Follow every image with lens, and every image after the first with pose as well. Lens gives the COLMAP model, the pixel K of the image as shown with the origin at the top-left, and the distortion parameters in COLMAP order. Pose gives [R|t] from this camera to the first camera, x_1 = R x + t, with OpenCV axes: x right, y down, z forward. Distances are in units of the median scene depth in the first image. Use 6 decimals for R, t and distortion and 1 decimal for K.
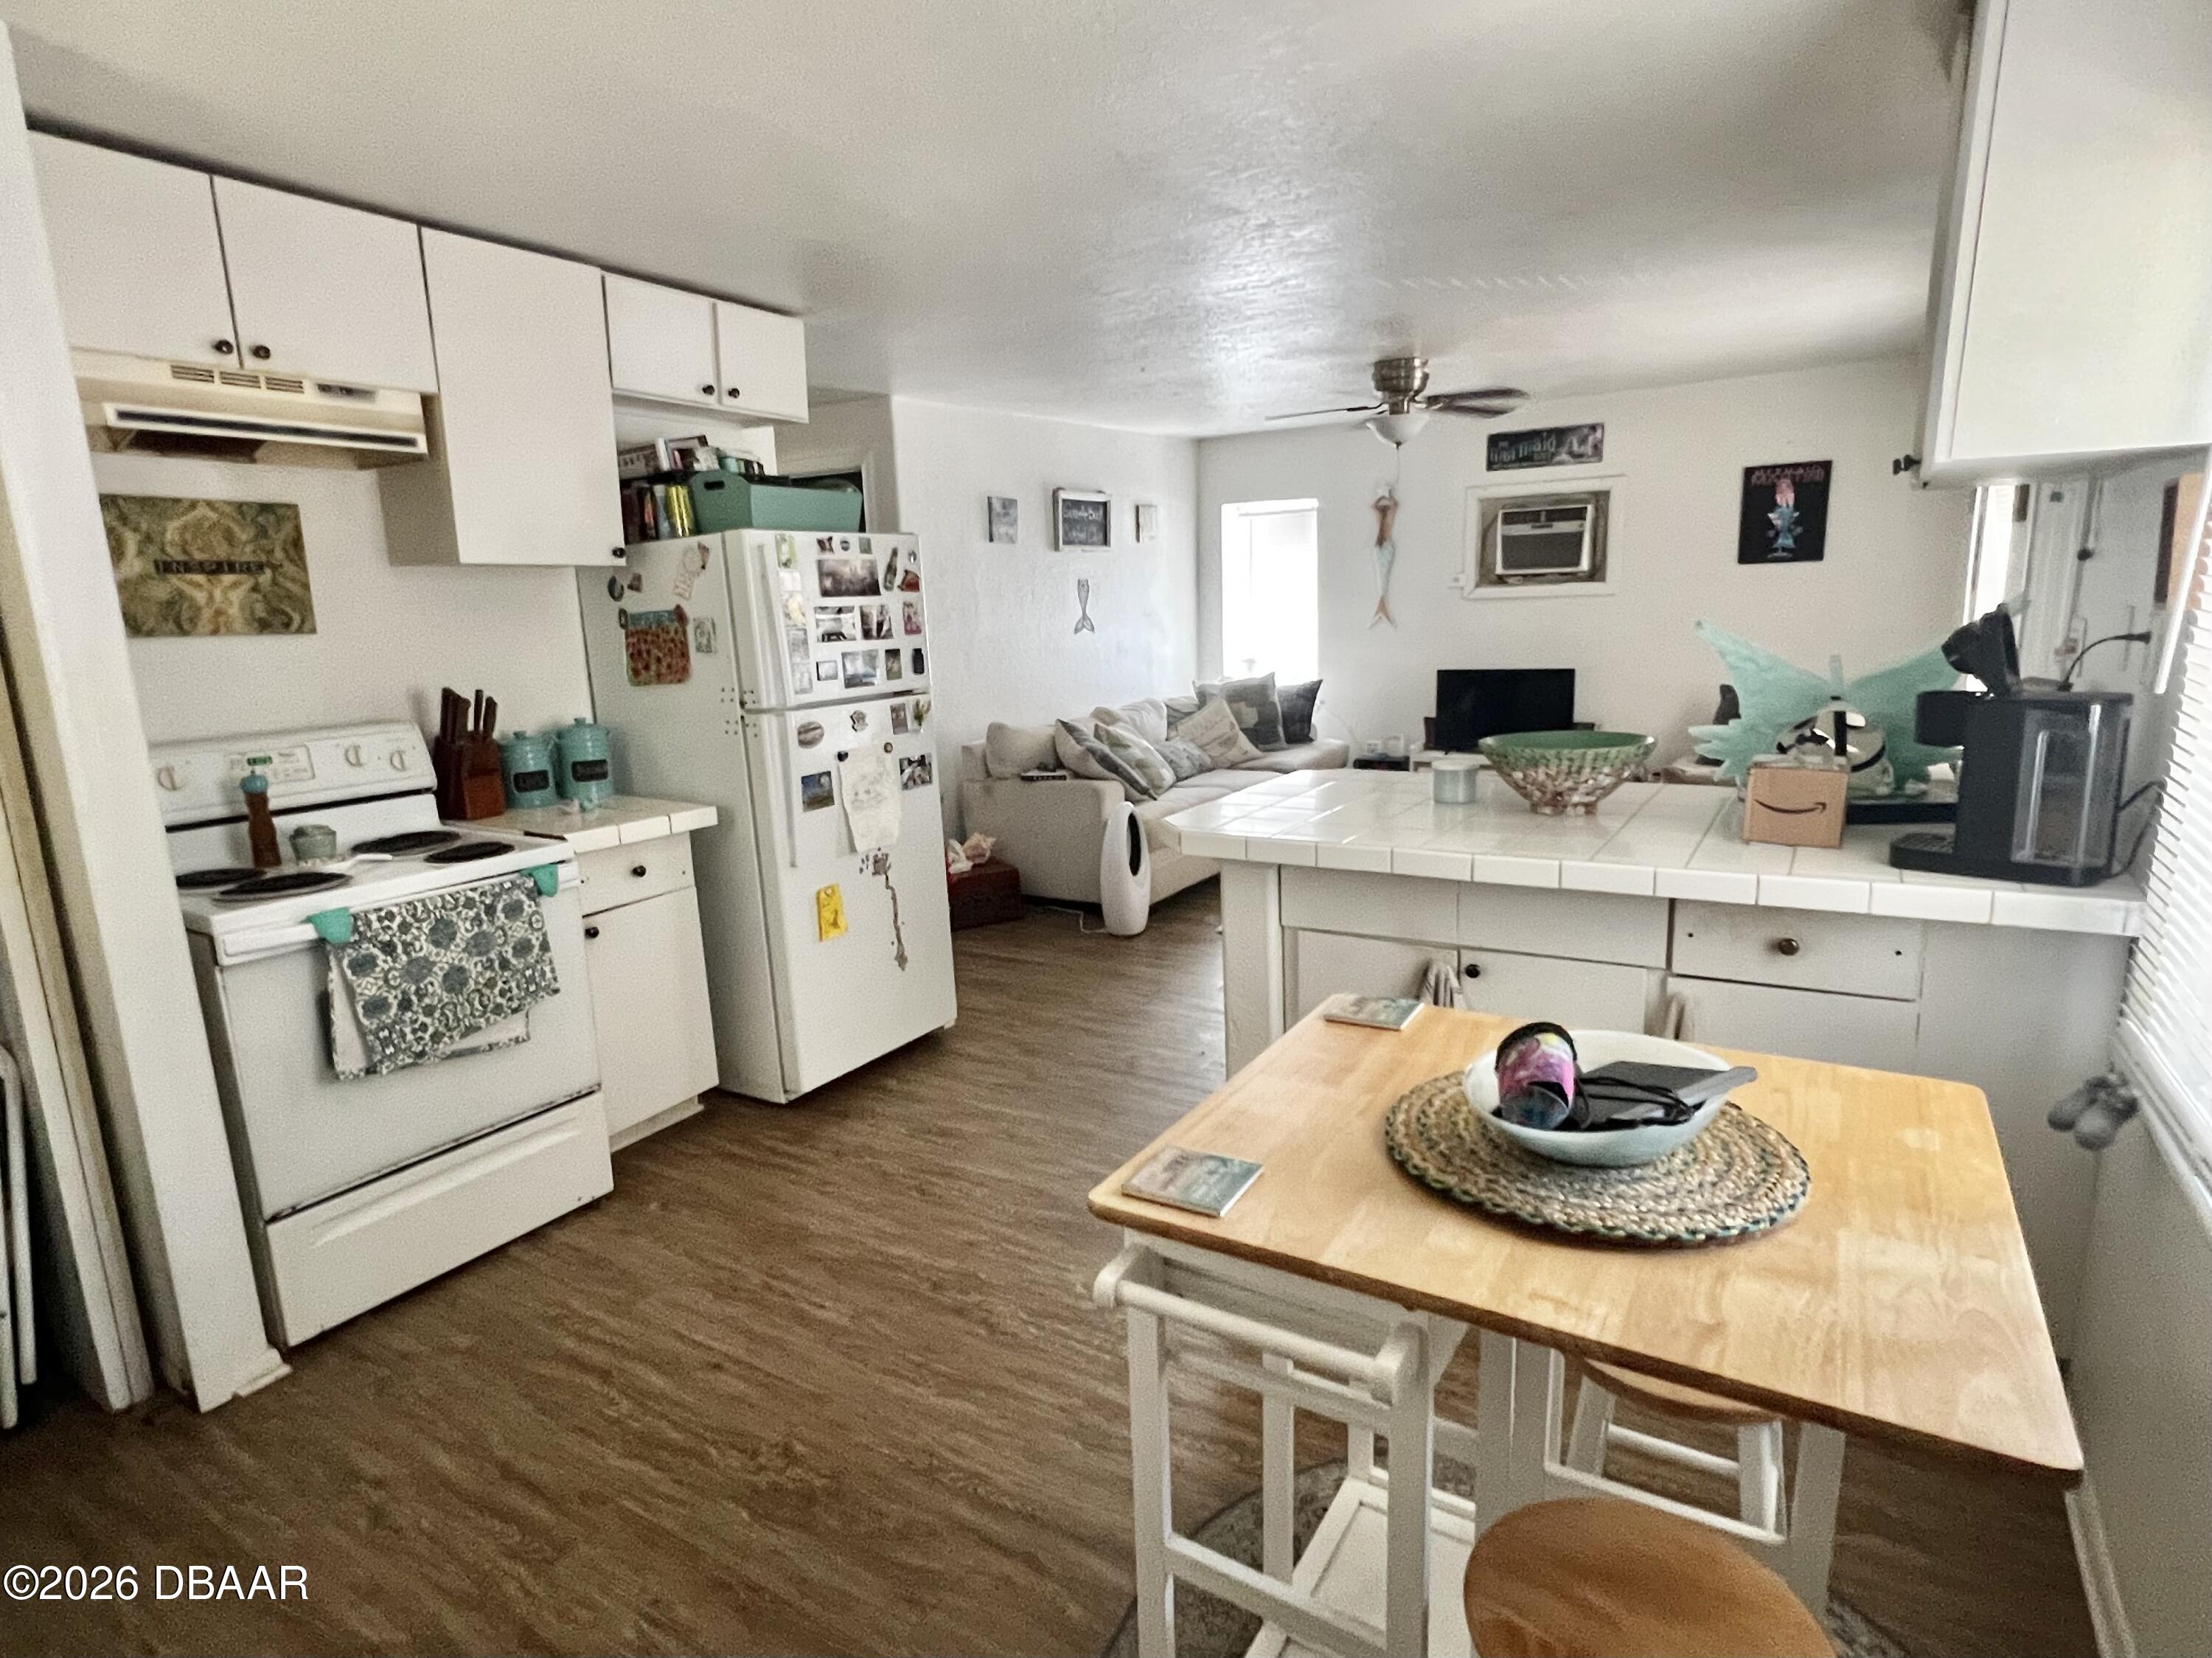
lens RADIAL K [[1157.8, 0, 1098.7], [0, 1157.8, 831.8], [0, 0, 1]] dist [-0.002256, -0.000847]
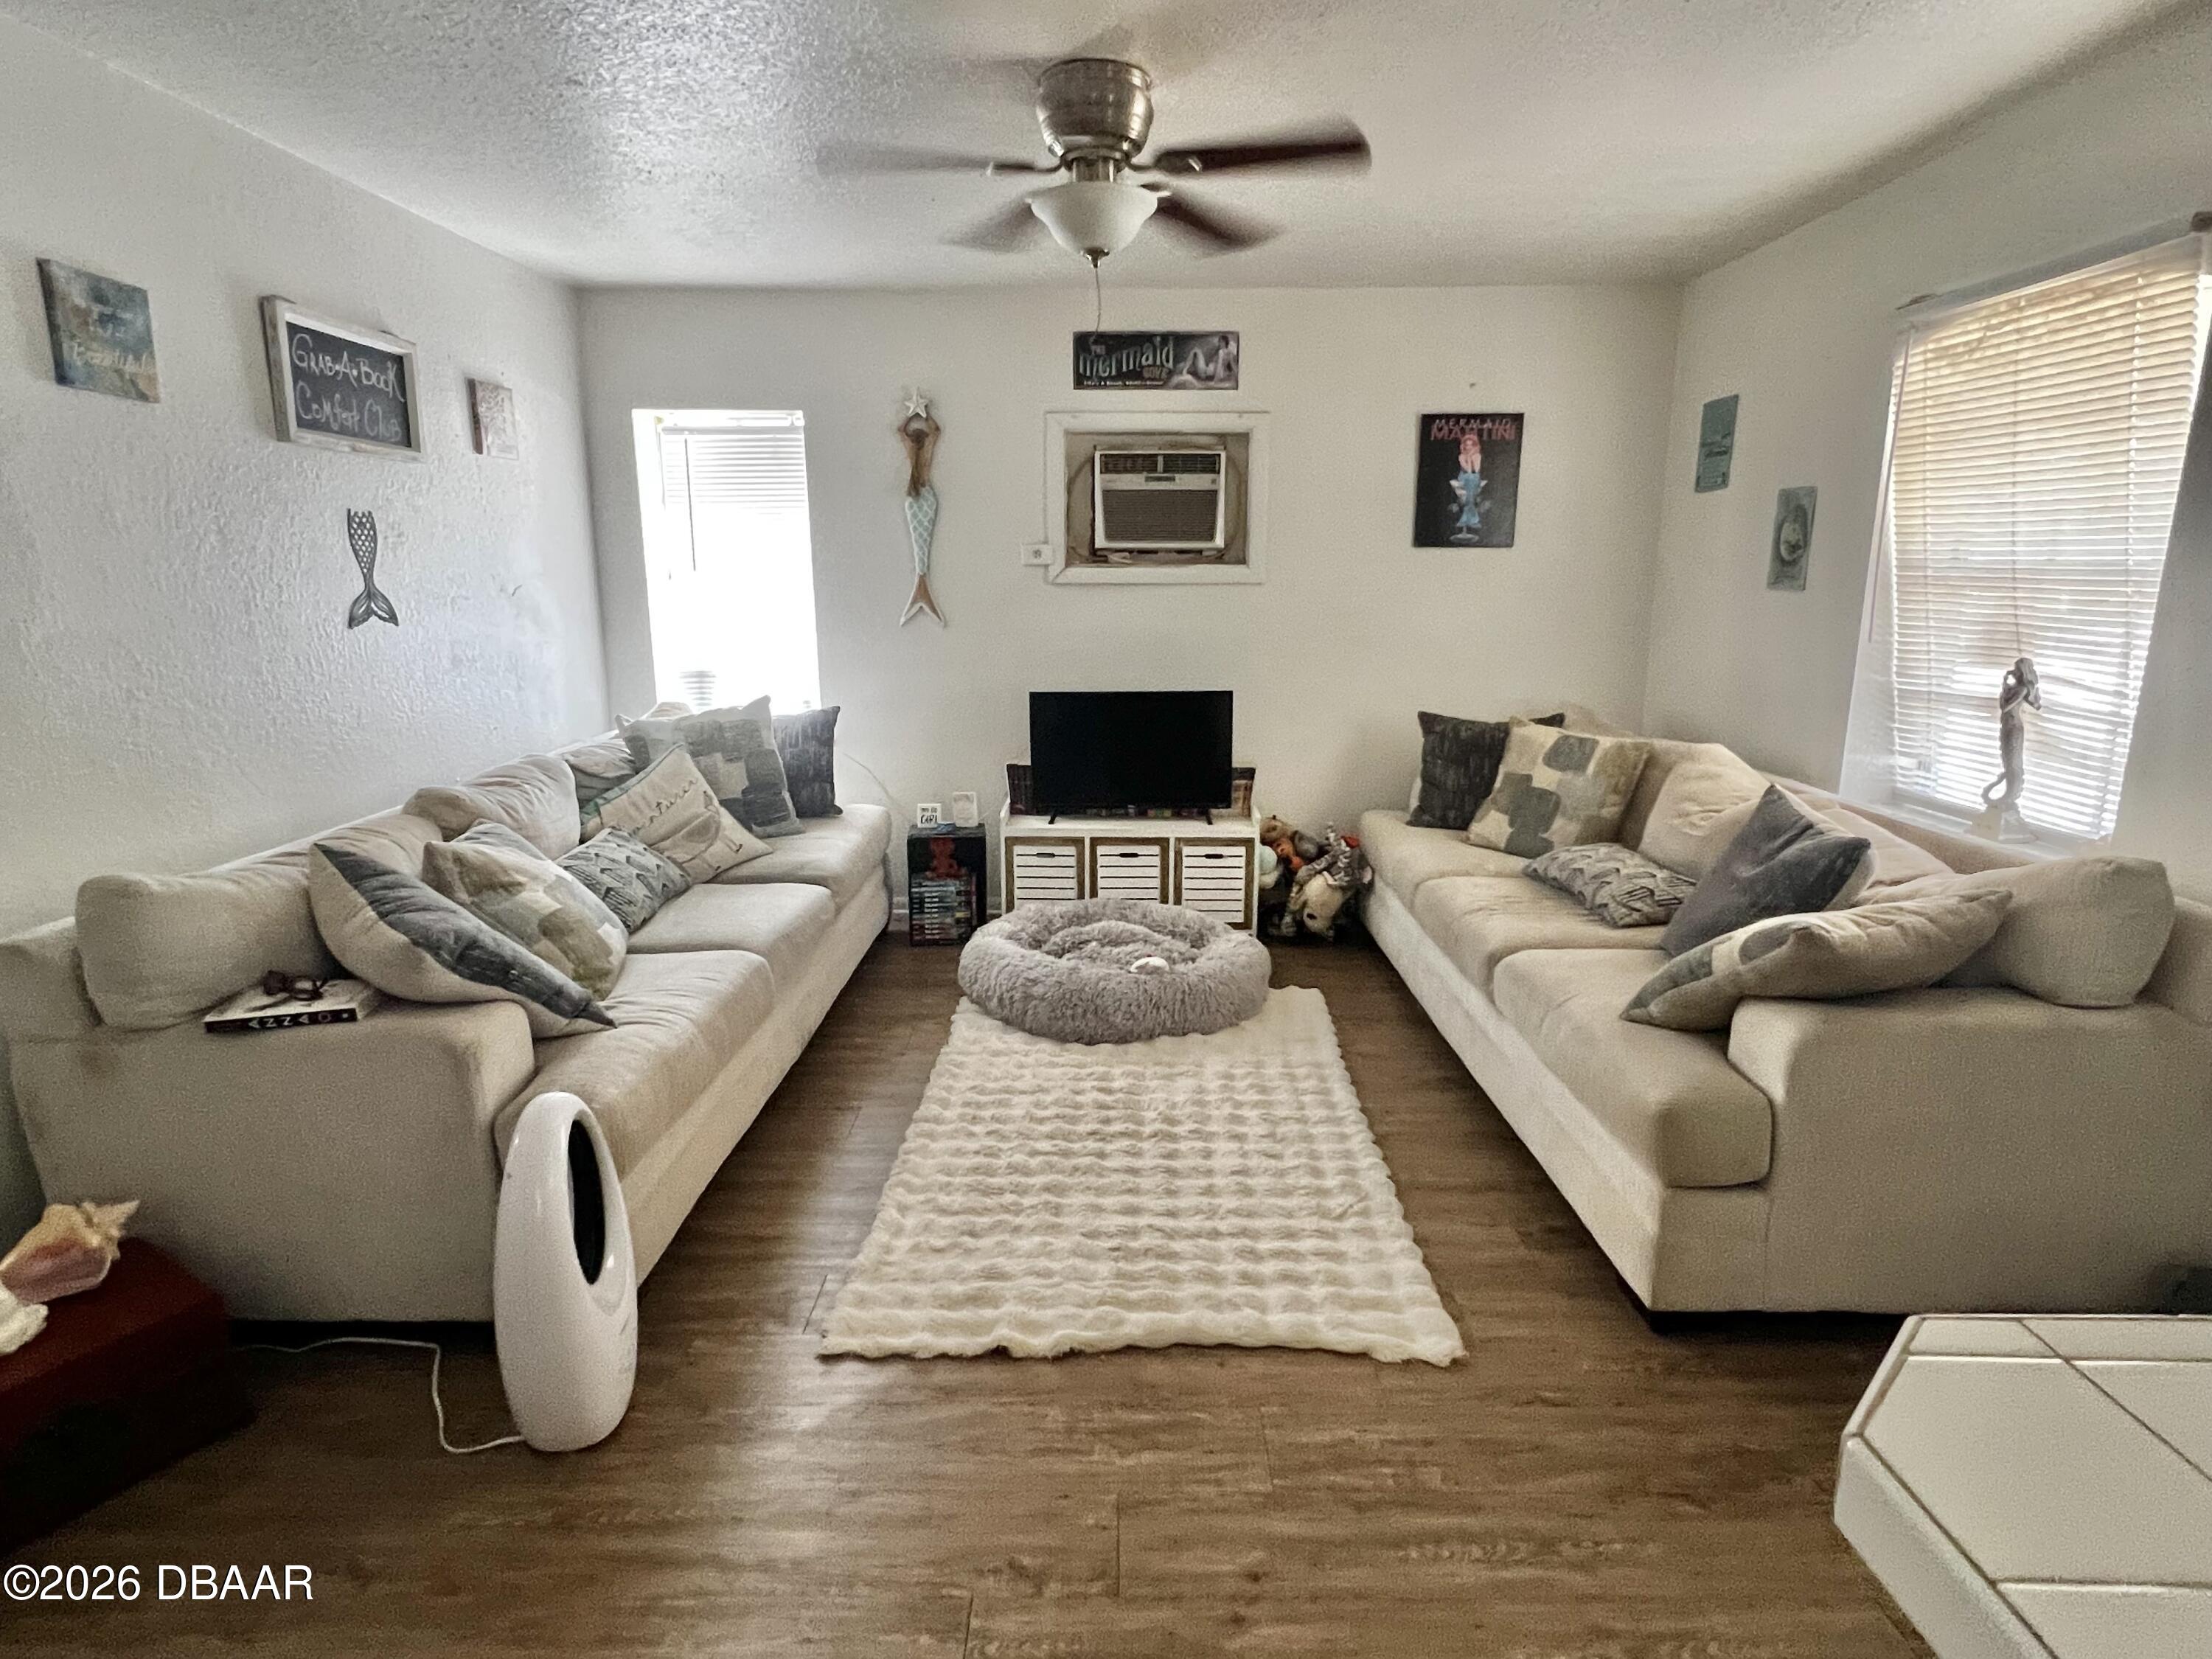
lens RADIAL K [[1157.9, 0, 1116.6], [0, 1157.9, 839.5], [0, 0, 1]] dist [-0.002256, -0.000847]
pose [[0.850694, -0.079541, 0.519609, -0.006866], [0.073942, 0.996764, 0.031527, -0.083561], [-0.520435, 0.011601, 0.853823, 0.474520]]
